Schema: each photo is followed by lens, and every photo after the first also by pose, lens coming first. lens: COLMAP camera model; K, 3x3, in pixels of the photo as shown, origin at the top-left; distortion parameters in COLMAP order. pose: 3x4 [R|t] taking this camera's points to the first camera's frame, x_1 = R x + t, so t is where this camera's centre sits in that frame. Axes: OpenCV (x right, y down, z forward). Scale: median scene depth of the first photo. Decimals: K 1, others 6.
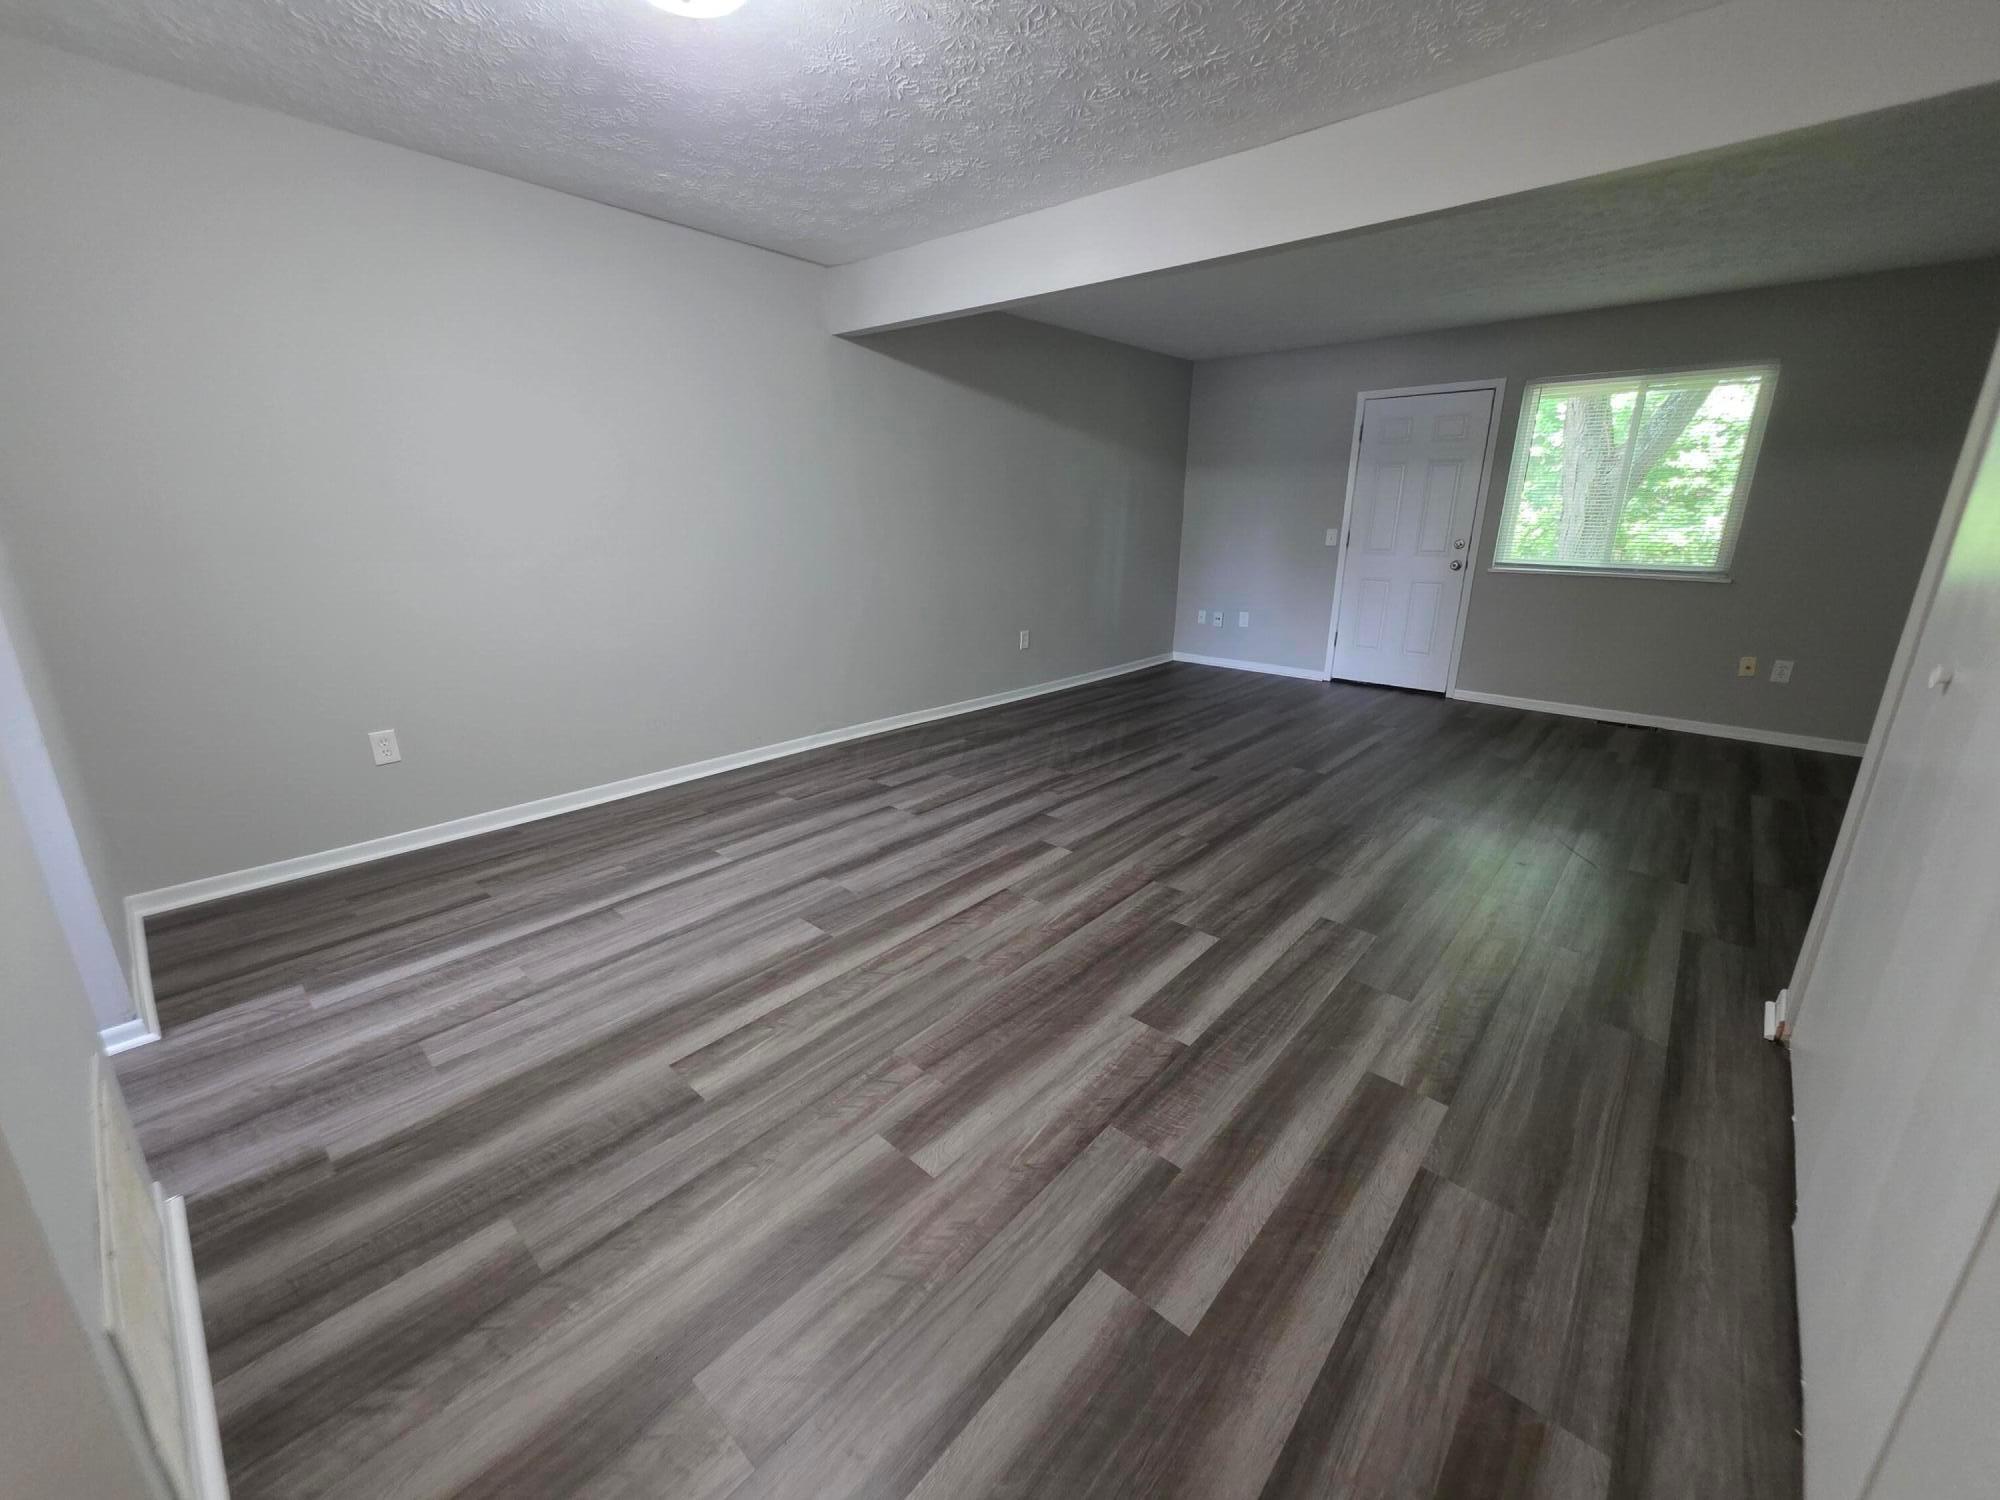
lens RADIAL K [[799.5, 0, 1000.3], [0, 799.5, 743.0], [0, 0, 1]] dist [0.001712, -0.000460]
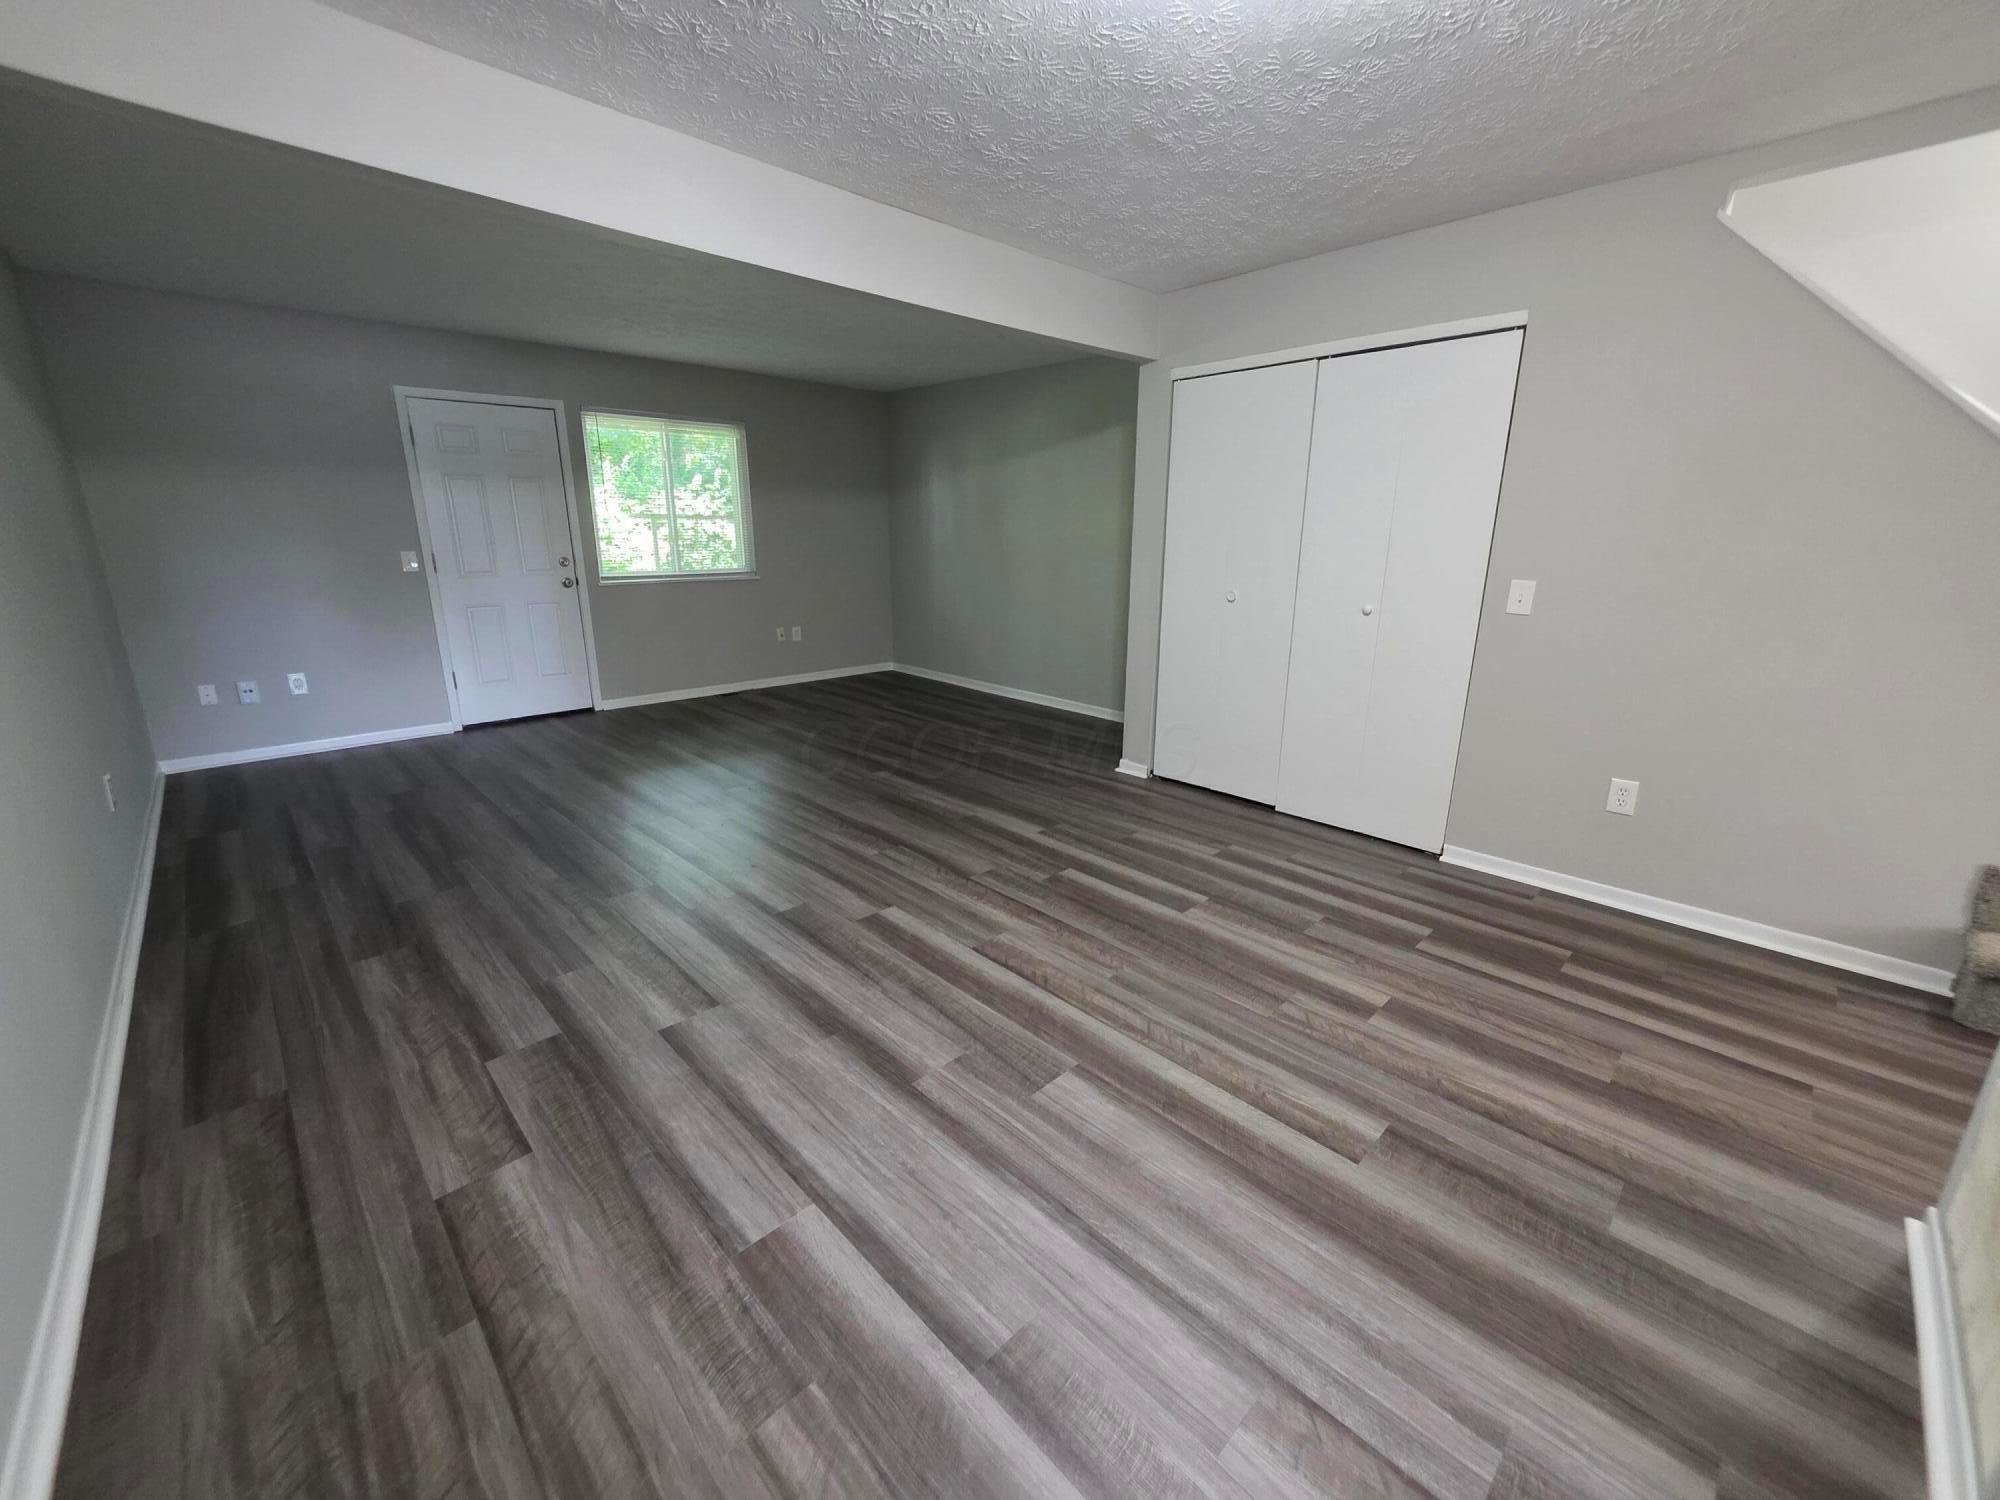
lens RADIAL K [[799.5, 0, 1000.3], [0, 799.5, 743.0], [0, 0, 1]] dist [0.001712, -0.000460]
pose [[0.068324, -0.264760, 0.961891, -0.791437], [0.275097, 0.931765, 0.236928, -0.239199], [-0.958986, 0.248426, 0.136496, 0.770369]]
